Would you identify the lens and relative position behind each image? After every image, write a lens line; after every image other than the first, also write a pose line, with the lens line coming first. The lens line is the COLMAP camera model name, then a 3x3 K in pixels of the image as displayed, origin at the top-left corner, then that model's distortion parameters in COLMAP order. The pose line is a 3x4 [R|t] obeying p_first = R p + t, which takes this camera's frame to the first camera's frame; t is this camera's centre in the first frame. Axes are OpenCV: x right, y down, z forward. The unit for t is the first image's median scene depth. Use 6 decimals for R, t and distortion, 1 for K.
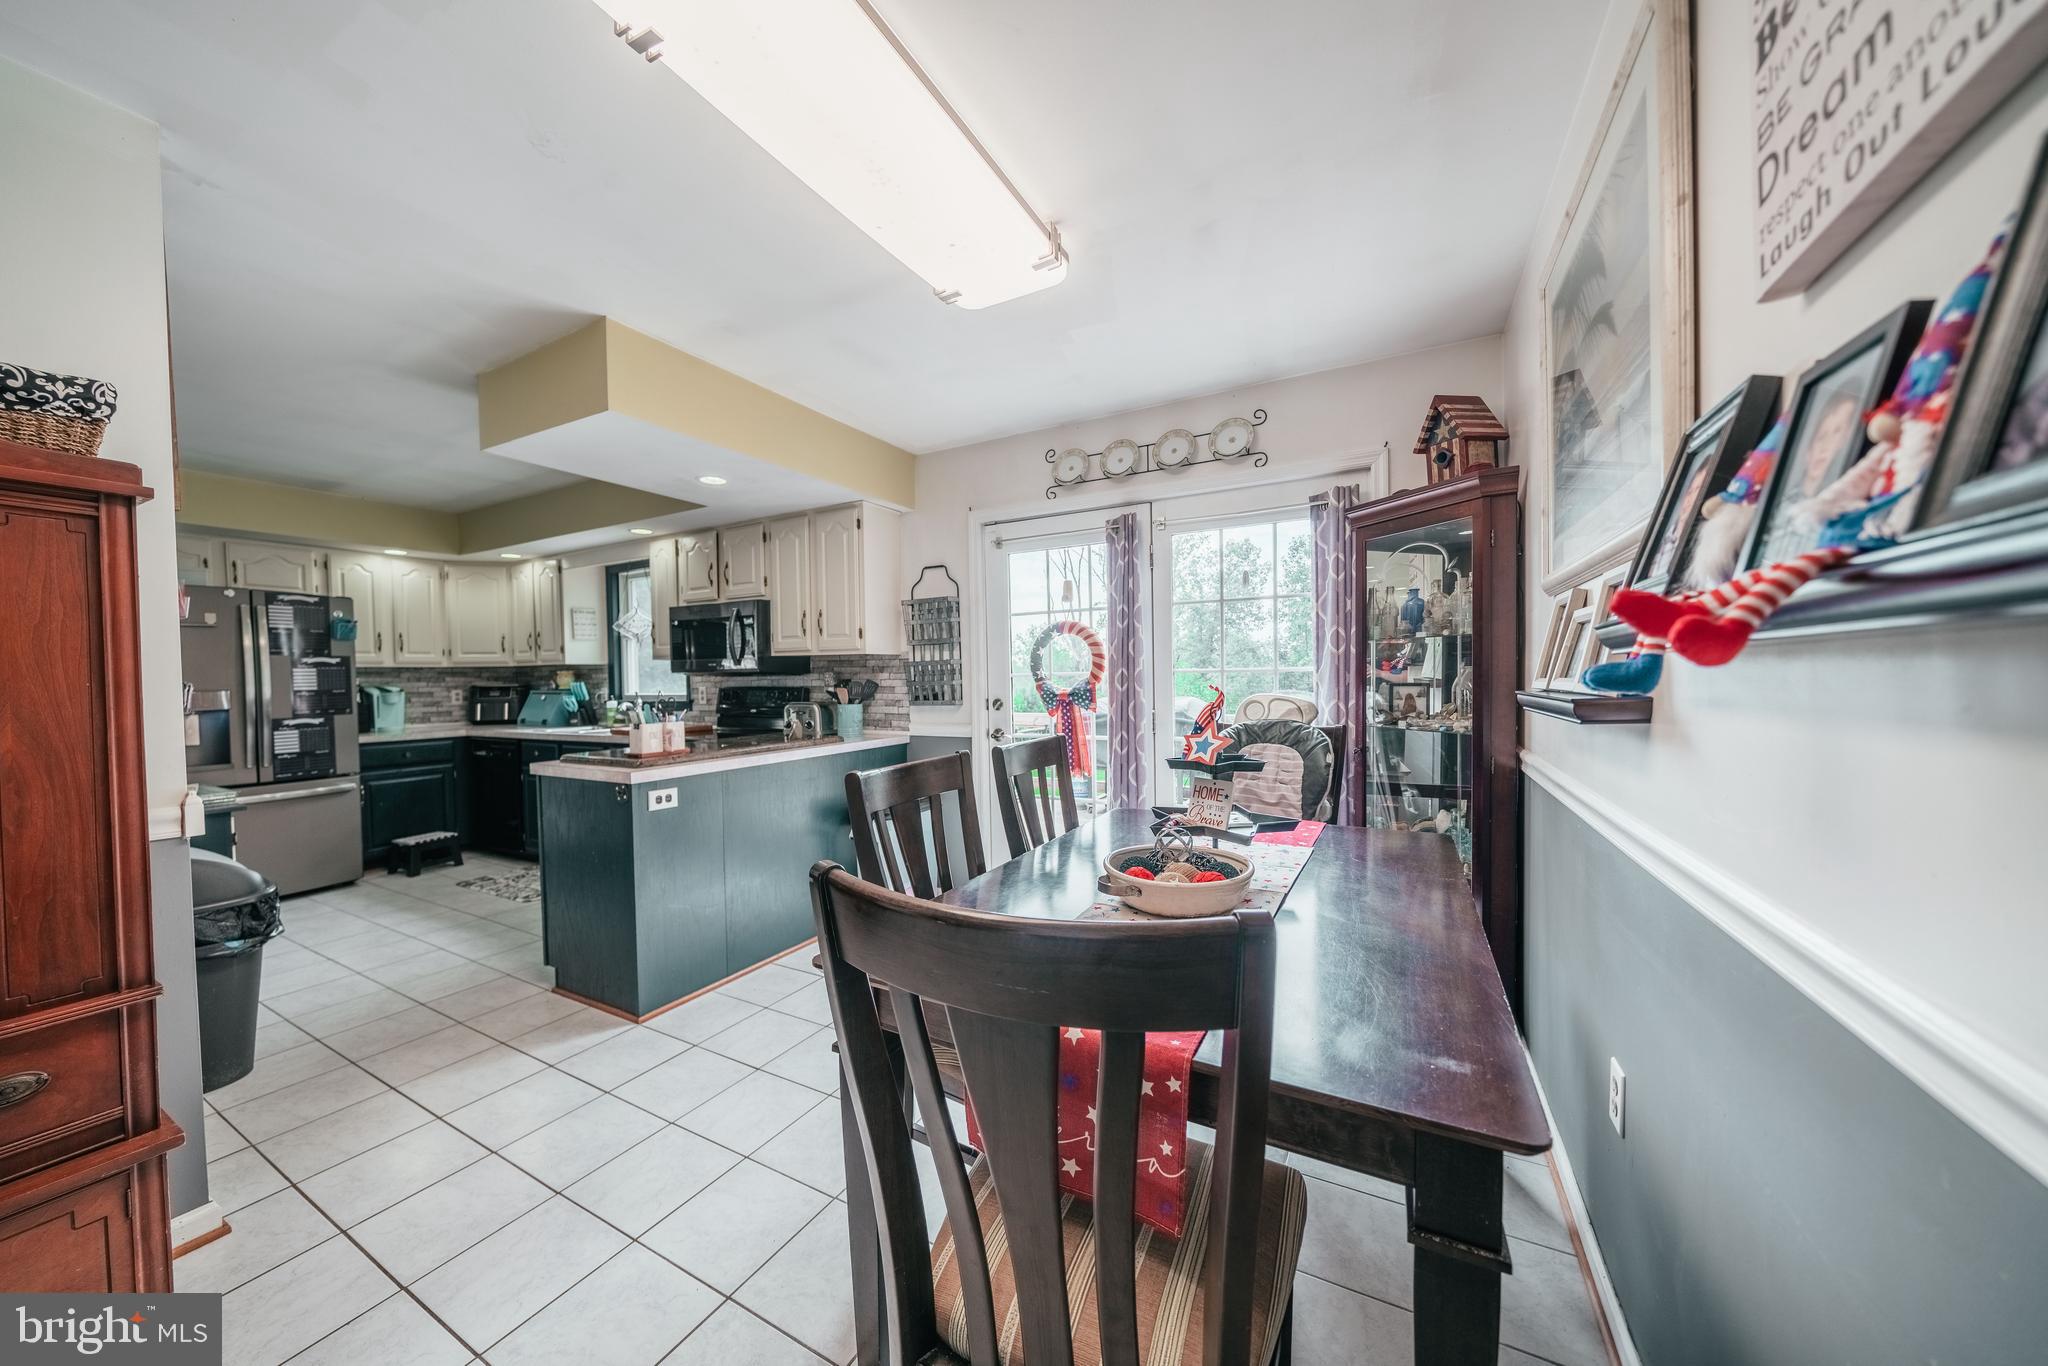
lens RADIAL K [[705.8, 0, 1010.0], [0, 705.8, 687.9], [0, 0, 1]] dist [-0.007792, -0.000185]
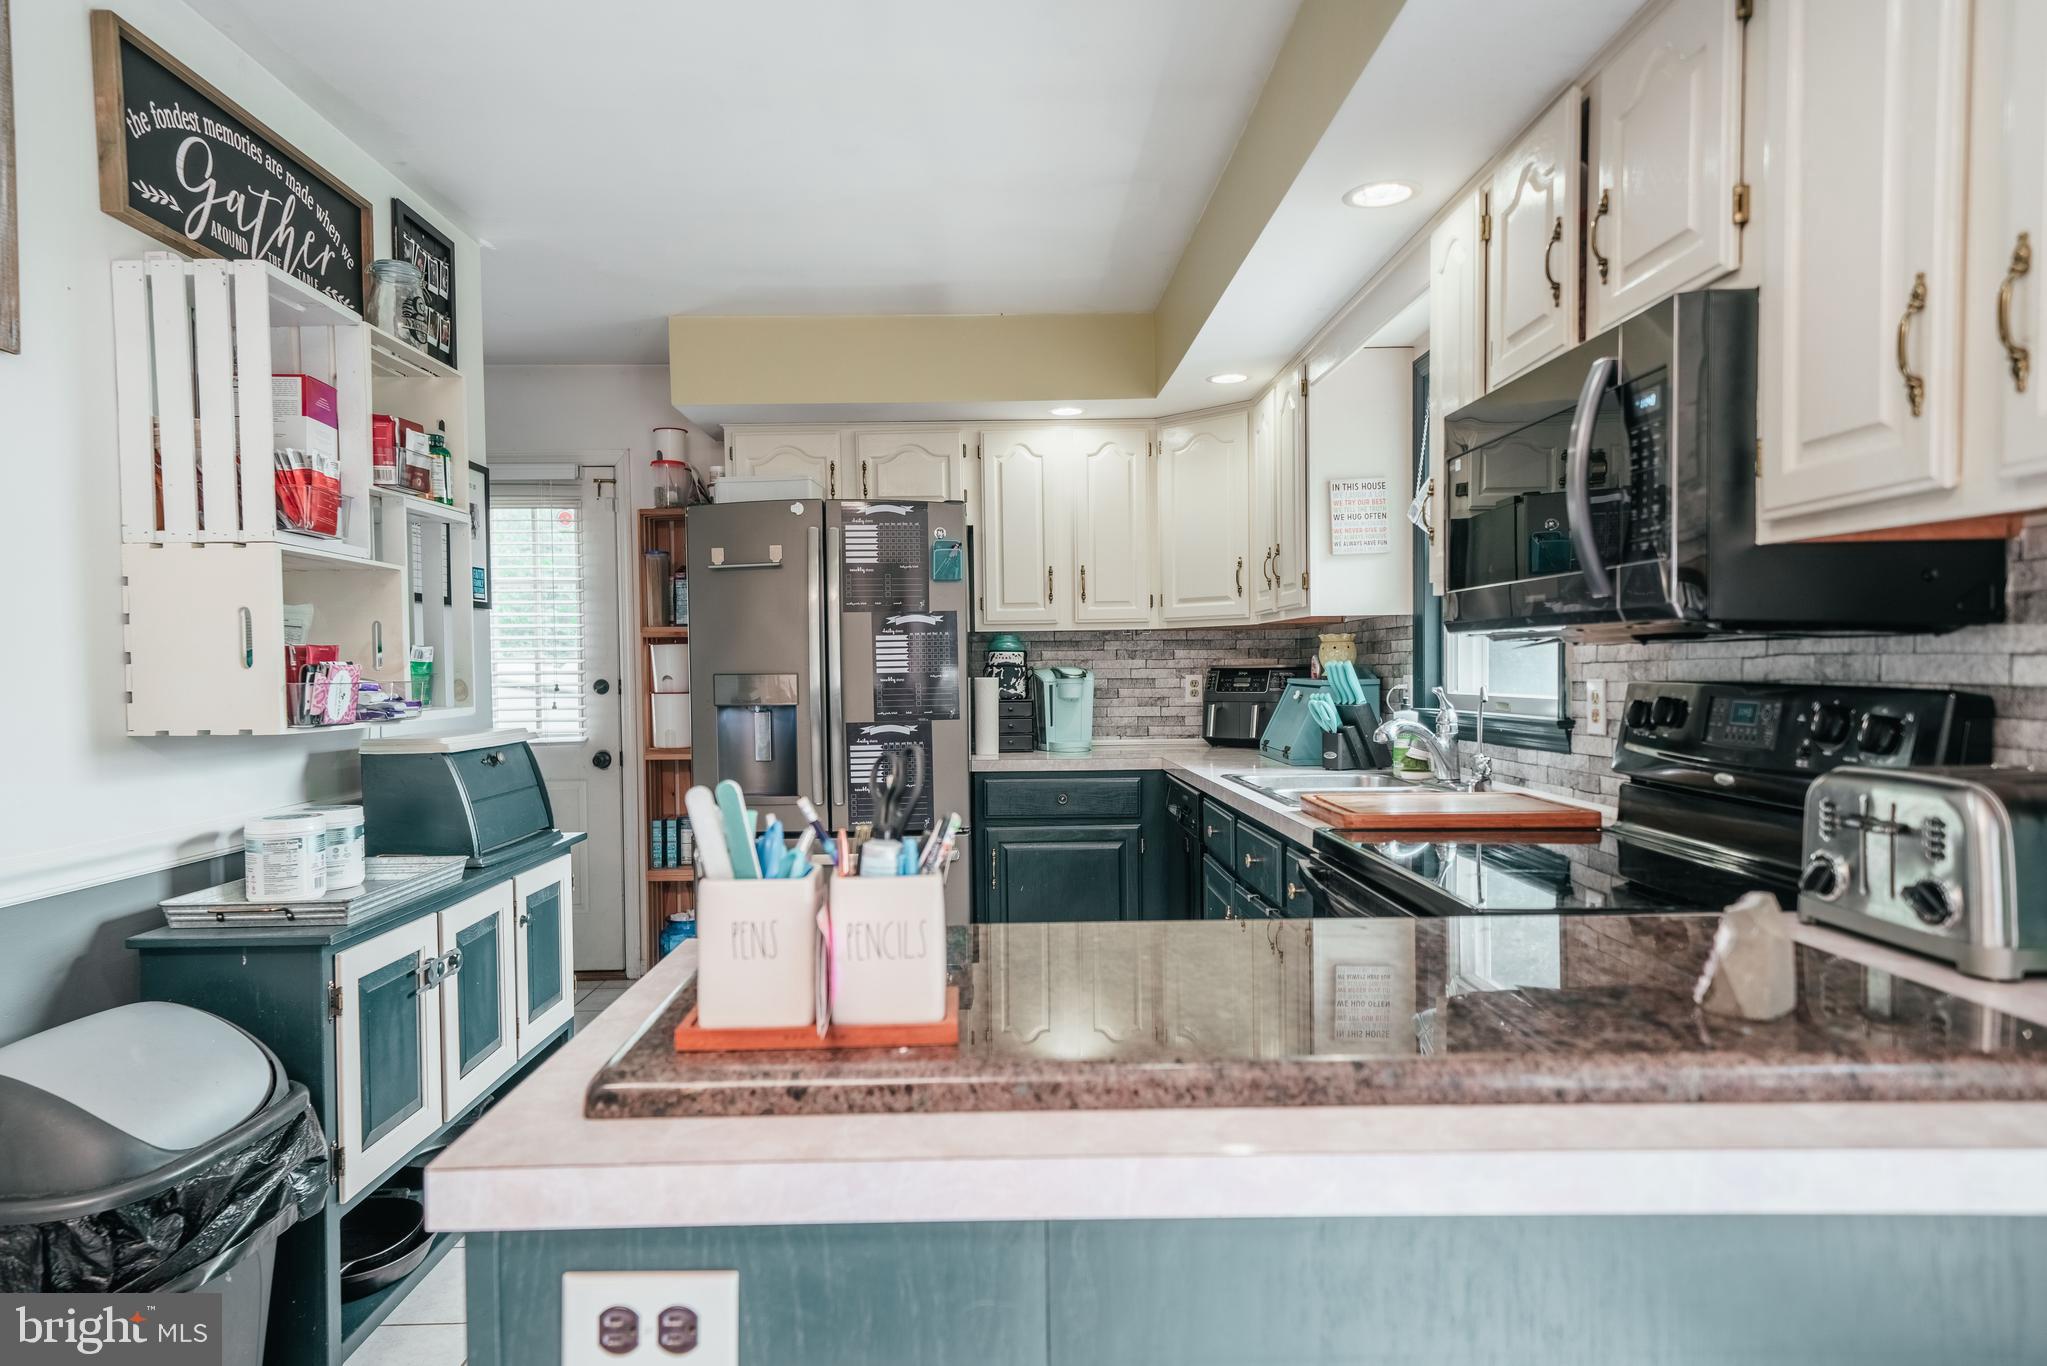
lens RADIAL K [[1195.0, 0, 1023.5], [0, 1195.0, 683.0], [0, 0, 1]] dist [0.044769, 0.000075]
pose [[0.482974, 0.020645, -0.875391, -0.126871], [-0.007794, 0.999784, 0.019279, -0.009065], [0.875600, -0.002489, 0.483031, 0.660453]]
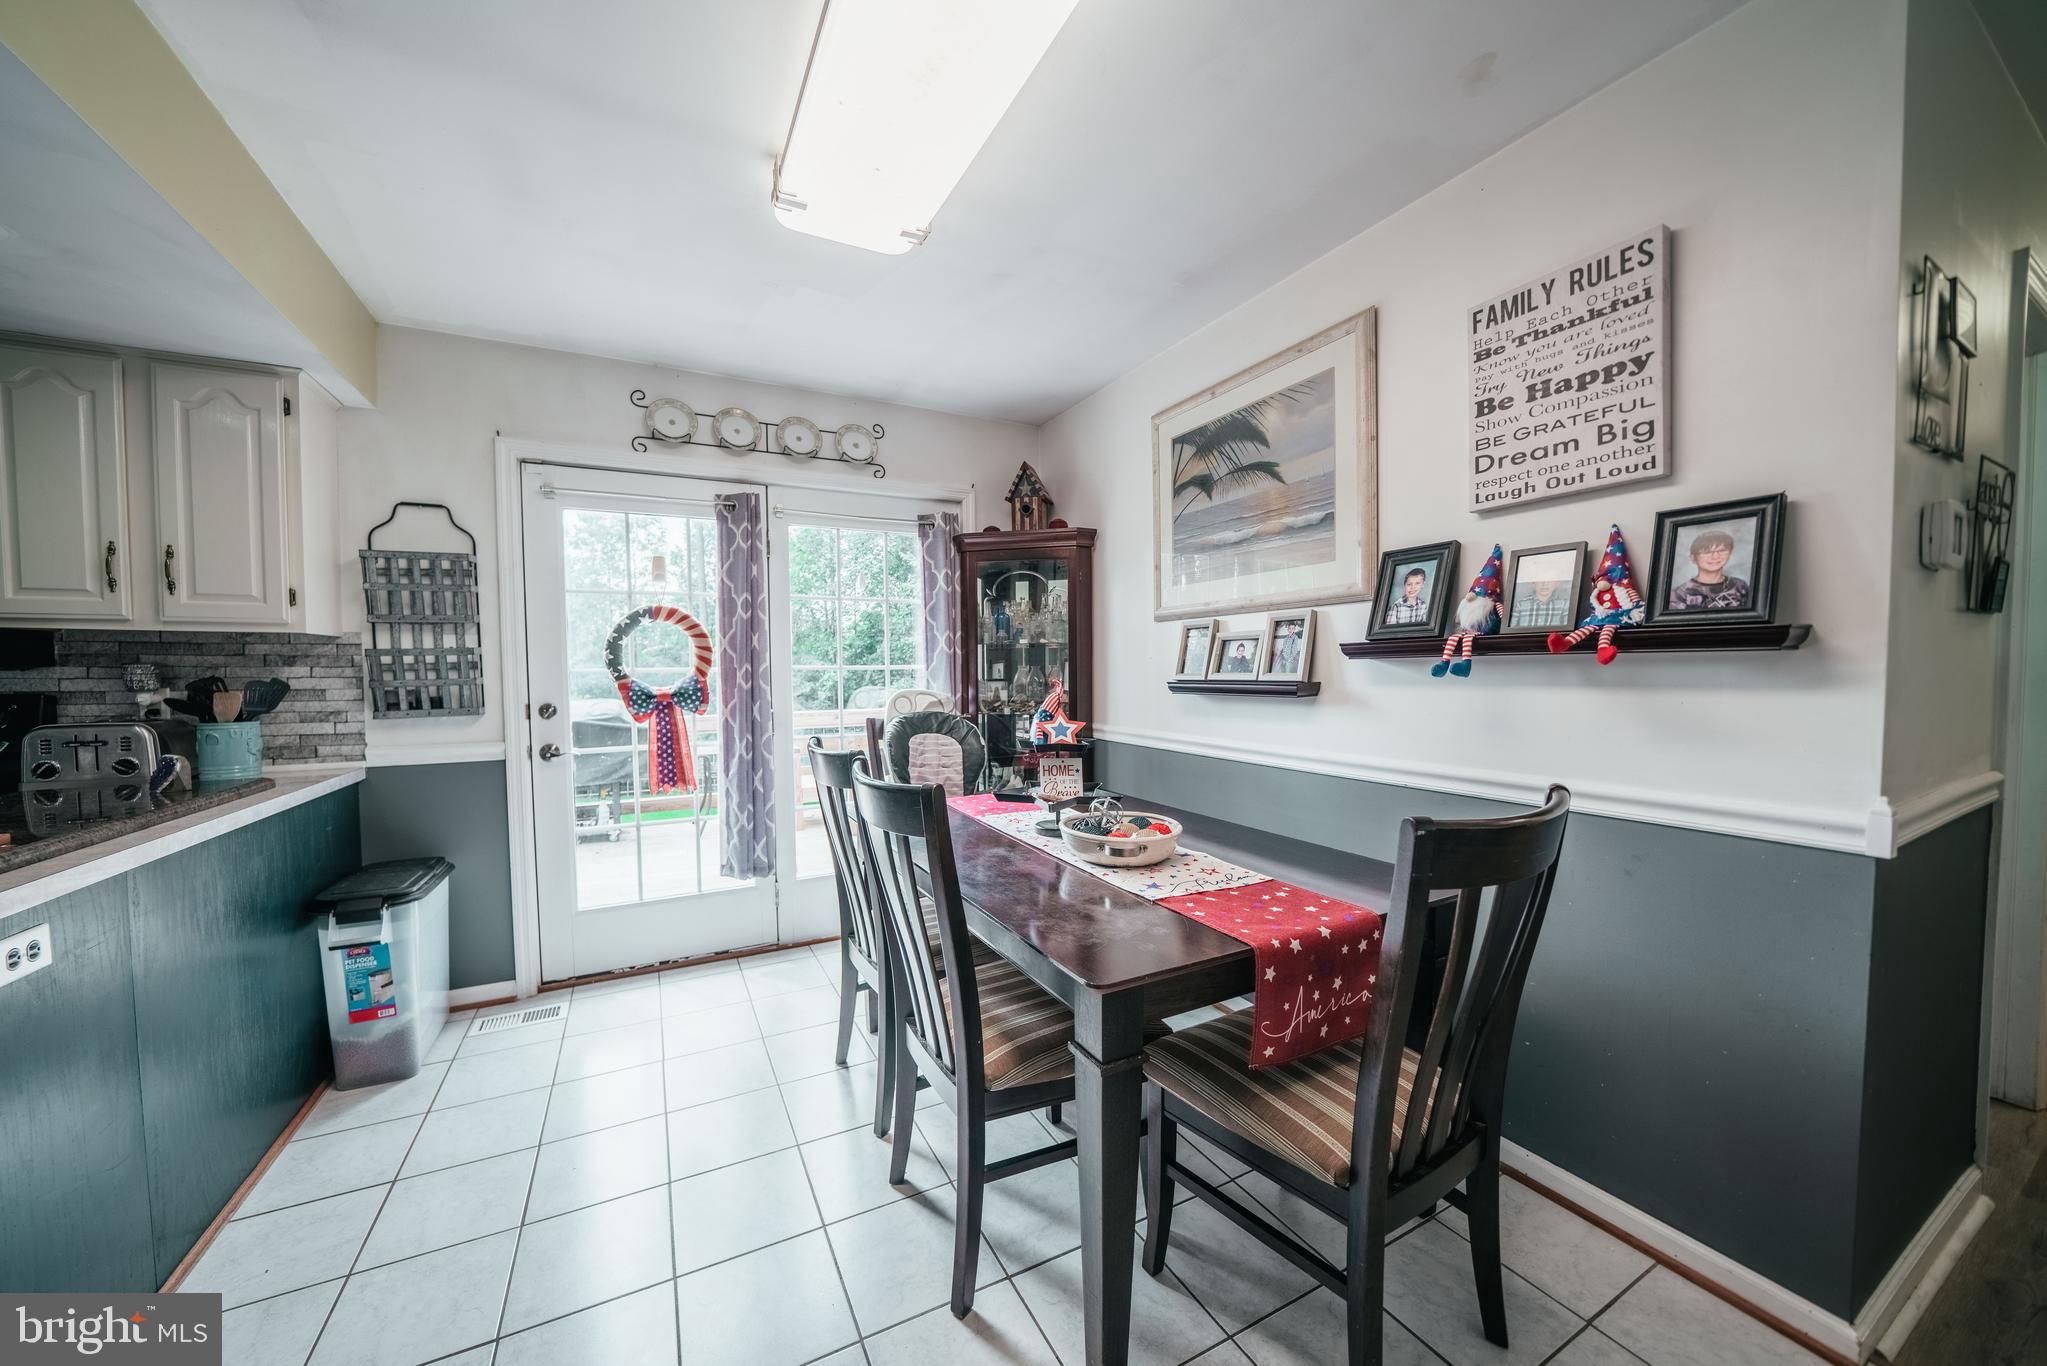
lens RADIAL K [[709.7, 0, 1007.0], [0, 709.7, 690.1], [0, 0, 1]] dist [-0.020811, 0.000180]
pose [[0.553056, -0.014988, 0.833009, -0.354096], [0.013778, 0.999866, 0.008842, 0.001721], [-0.833030, 0.006587, 0.553188, 0.195957]]
